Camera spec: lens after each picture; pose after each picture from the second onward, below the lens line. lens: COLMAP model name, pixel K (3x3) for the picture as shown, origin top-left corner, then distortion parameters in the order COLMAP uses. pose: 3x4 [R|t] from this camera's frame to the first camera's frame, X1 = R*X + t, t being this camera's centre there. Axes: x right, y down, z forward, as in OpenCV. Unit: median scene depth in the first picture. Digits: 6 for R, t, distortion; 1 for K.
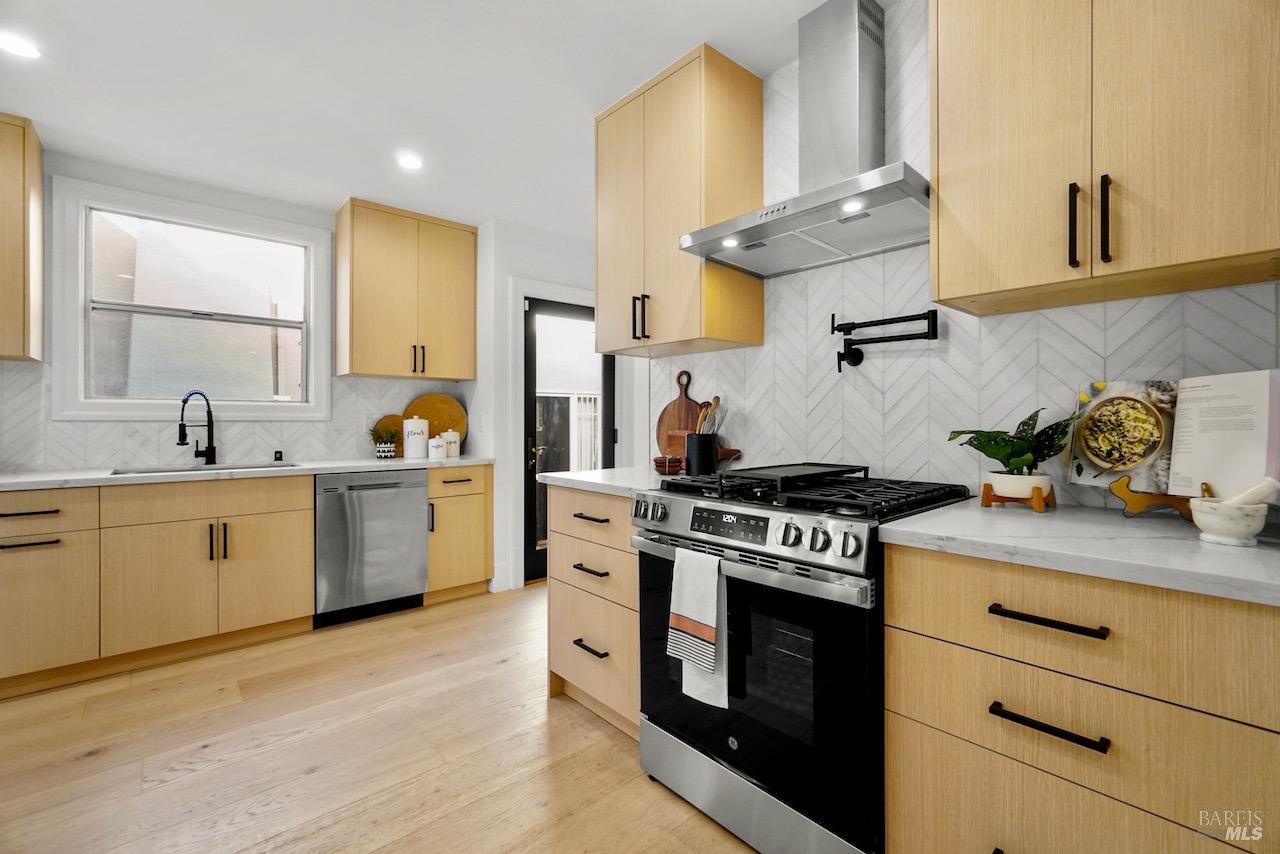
lens RADIAL K [[546.7, 0, 621.1], [0, 546.7, 423.7], [0, 0, 1]] dist [-0.017684, 0.000014]
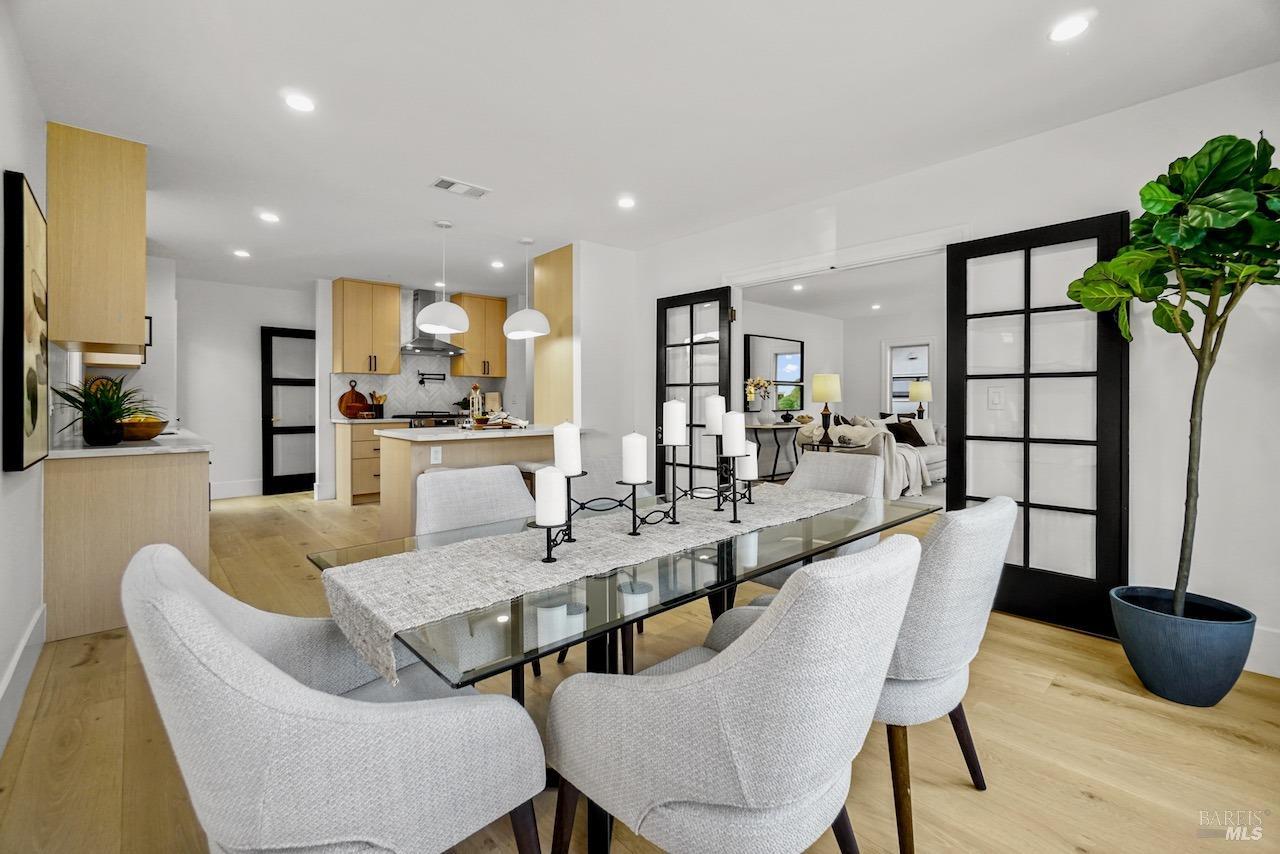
lens RADIAL K [[554.1, 0, 641.7], [0, 554.1, 409.2], [0, 0, 1]] dist [-0.001186, -0.000155]
pose [[-0.034534, -0.017901, 0.999243, -3.291735], [0.006771, 0.999812, 0.018146, 0.002213], [-0.999381, 0.007393, -0.034407, -0.346495]]
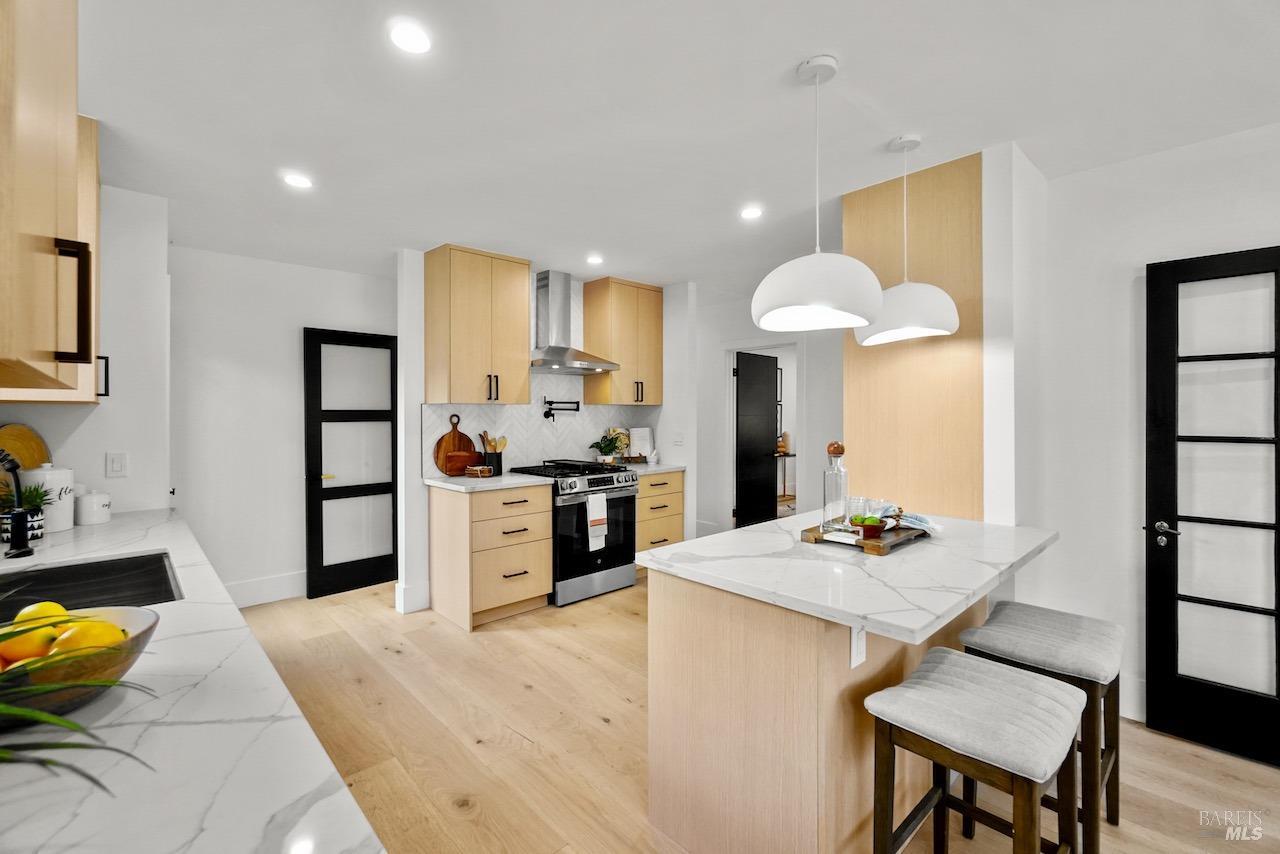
lens RADIAL K [[552.0, 0, 637.7], [0, 552.0, 418.8], [0, 0, 1]] dist [-0.000188, 0.000710]
pose [[-0.046798, -0.013270, 0.998816, -1.969446], [0.008306, 0.999872, 0.013673, -0.131144], [-0.998870, 0.008936, -0.046682, 0.703027]]
